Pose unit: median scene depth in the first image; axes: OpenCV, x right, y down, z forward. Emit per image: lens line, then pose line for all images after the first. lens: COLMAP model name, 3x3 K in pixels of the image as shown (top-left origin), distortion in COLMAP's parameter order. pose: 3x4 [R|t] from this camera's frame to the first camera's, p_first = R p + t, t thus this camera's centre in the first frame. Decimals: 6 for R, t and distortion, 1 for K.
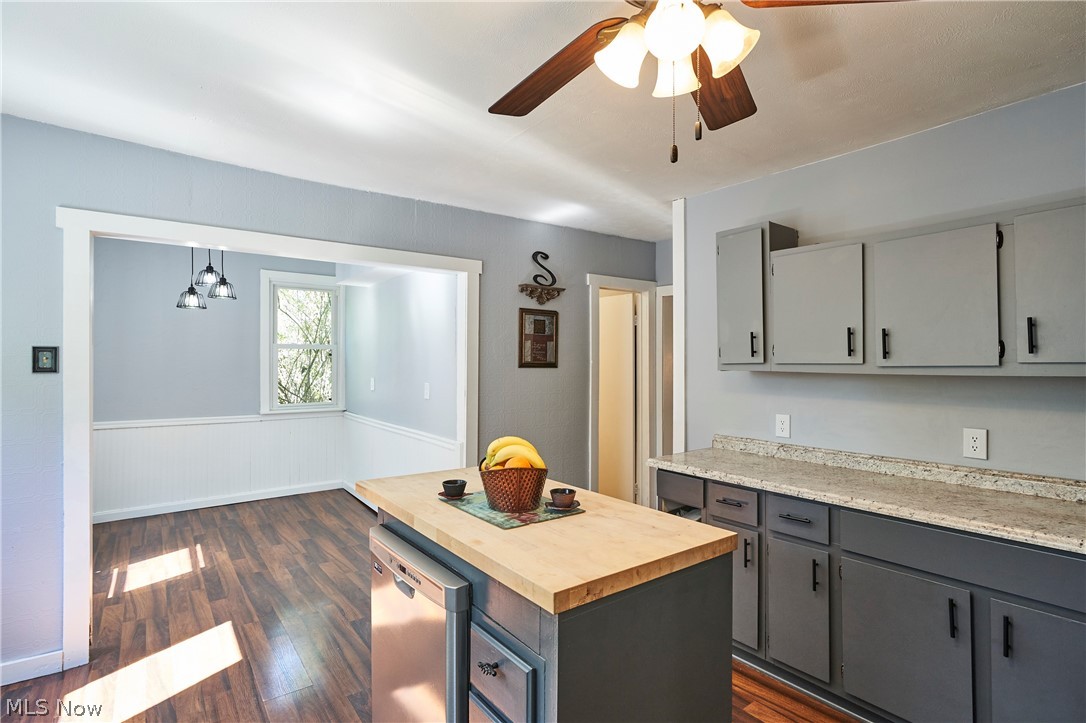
lens RADIAL K [[537.4, 0, 543.0], [0, 537.4, 361.5], [0, 0, 1]] dist [-0.003332, -0.000675]
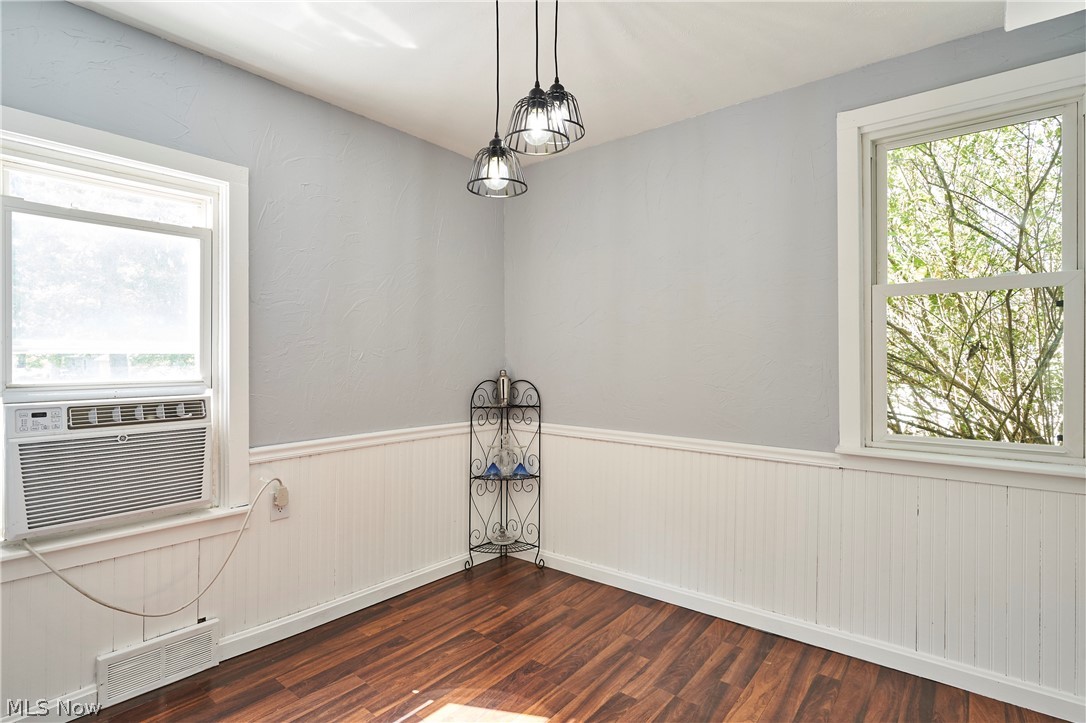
lens RADIAL K [[546.6, 0, 543.0], [0, 546.6, 361.5], [0, 0, 1]] dist [0.002443, 0.000471]
pose [[0.243574, -0.002025, -0.969880, -0.185513], [-0.002907, 0.999992, -0.002818, 0.031068], [0.969878, 0.003506, 0.243566, 0.767554]]
